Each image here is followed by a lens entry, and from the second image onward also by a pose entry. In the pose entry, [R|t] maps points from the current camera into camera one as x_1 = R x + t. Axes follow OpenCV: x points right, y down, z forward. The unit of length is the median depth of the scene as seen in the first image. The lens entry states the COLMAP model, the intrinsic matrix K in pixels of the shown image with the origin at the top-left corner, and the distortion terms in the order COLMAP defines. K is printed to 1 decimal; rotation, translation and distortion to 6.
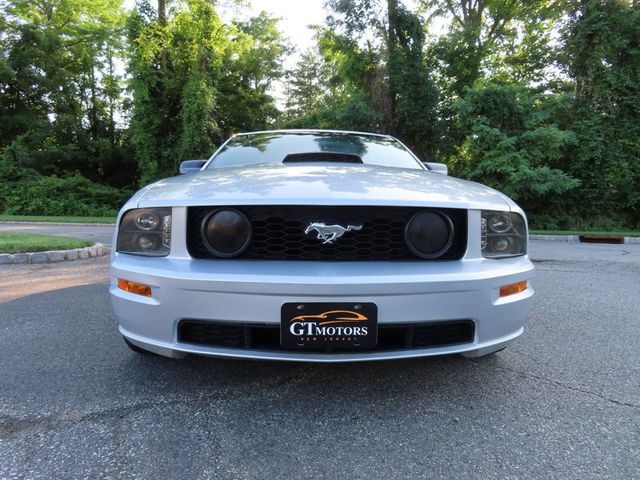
lens RADIAL K [[456.3, 0, 319.7], [0, 456.3, 242.2], [0, 0, 1]] dist [-0.009844, 0.002487]
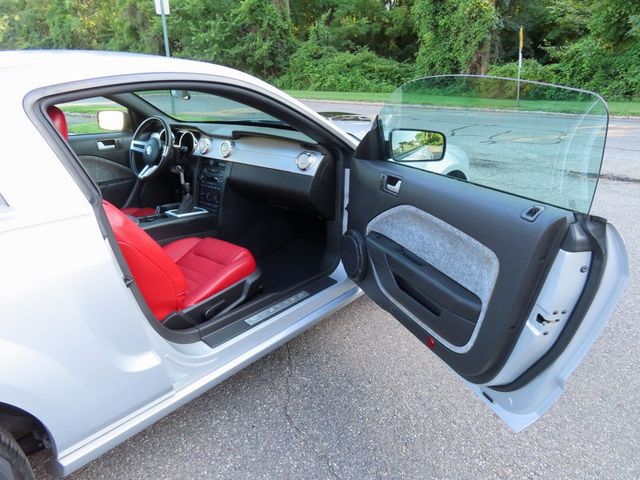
lens RADIAL K [[458.1, 0, 317.6], [0, 458.1, 241.6], [0, 0, 1]] dist [-0.013053, 0.008196]
pose [[0.784800, 0.190687, -0.589684, 0.131184], [-0.016192, 0.957472, 0.288070, -0.034384], [0.619538, -0.216529, 0.754512, 0.034156]]
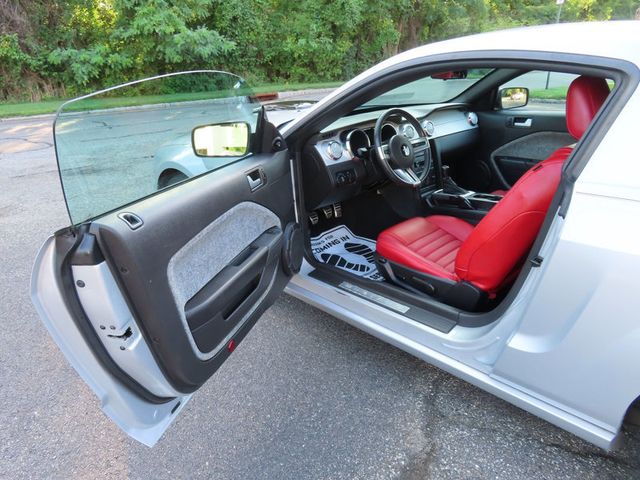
lens RADIAL K [[456.0, 0, 320.6], [0, 456.0, 239.6], [0, 0, 1]] dist [-0.009715, 0.003500]
pose [[0.690824, -0.311830, 0.652322, -0.116529], [0.098810, 0.934468, 0.342062, -0.041283], [-0.716239, -0.171848, 0.676365, 0.049527]]
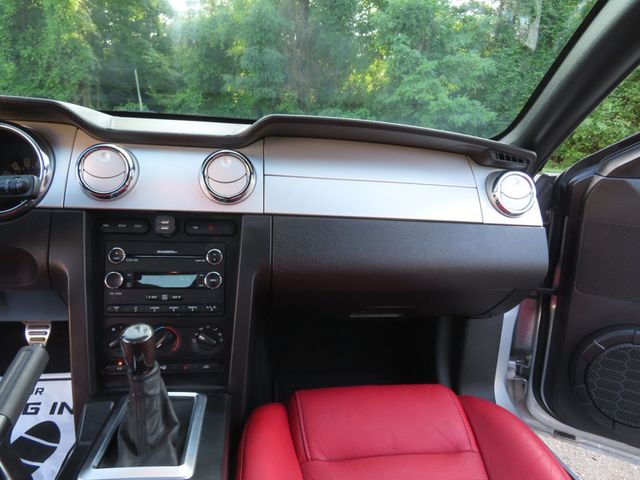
lens RADIAL K [[456.3, 0, 319.7], [0, 456.3, 242.2], [0, 0, 1]] dist [-0.009844, 0.002487]
pose [[0.981262, -0.007221, 0.192541, 0.018068], [-0.026473, 0.984767, 0.171849, -0.021597], [-0.190849, -0.173727, 0.966124, 0.088572]]
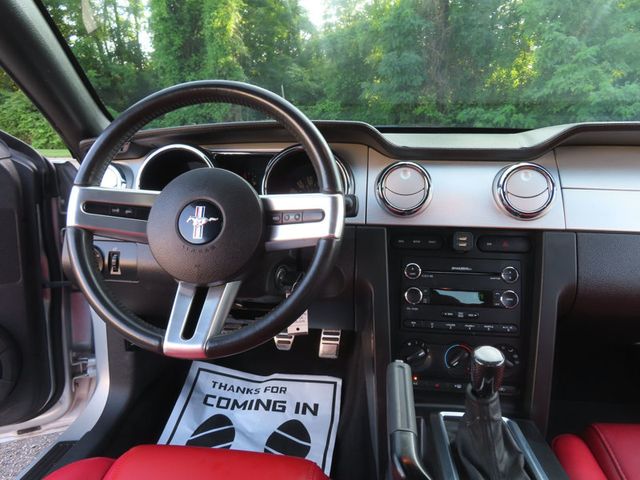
lens RADIAL K [[456.7, 0, 319.1], [0, 456.7, 239.5], [0, 0, 1]] dist [-0.007475, 0.005390]
pose [[0.996068, 0.003691, -0.088517, 0.003888], [0.010447, 0.987267, 0.158726, -0.022408], [0.087976, -0.159027, 0.983347, 0.090110]]
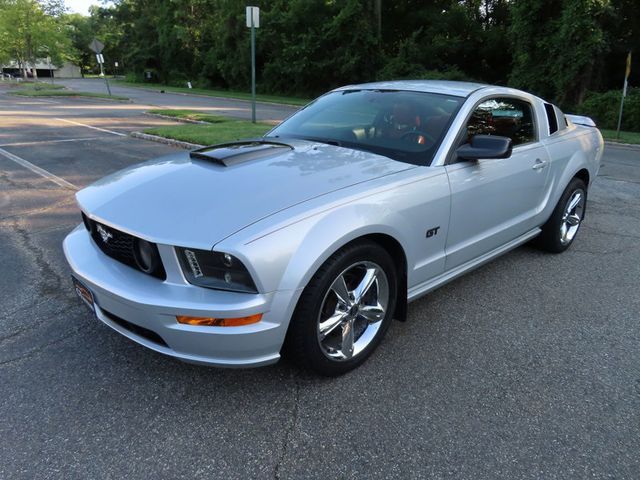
lens RADIAL K [[458.1, 0, 317.6], [0, 458.1, 241.6], [0, 0, 1]] dist [-0.013053, 0.008196]
pose [[0.660061, 0.249557, -0.708549, 0.131915], [-0.073722, 0.960173, 0.269504, -0.039012], [0.747586, -0.125654, 0.652170, 0.051850]]
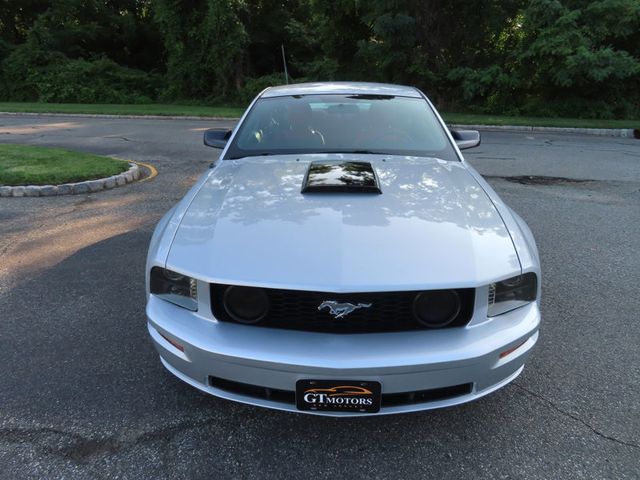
lens RADIAL K [[456.7, 0, 319.1], [0, 456.7, 239.5], [0, 0, 1]] dist [-0.007475, 0.005390]
pose [[0.996983, 0.015002, -0.076154, 0.004609], [0.005861, 0.963792, 0.266590, -0.042366], [0.077396, -0.266232, 0.960797, 0.000407]]
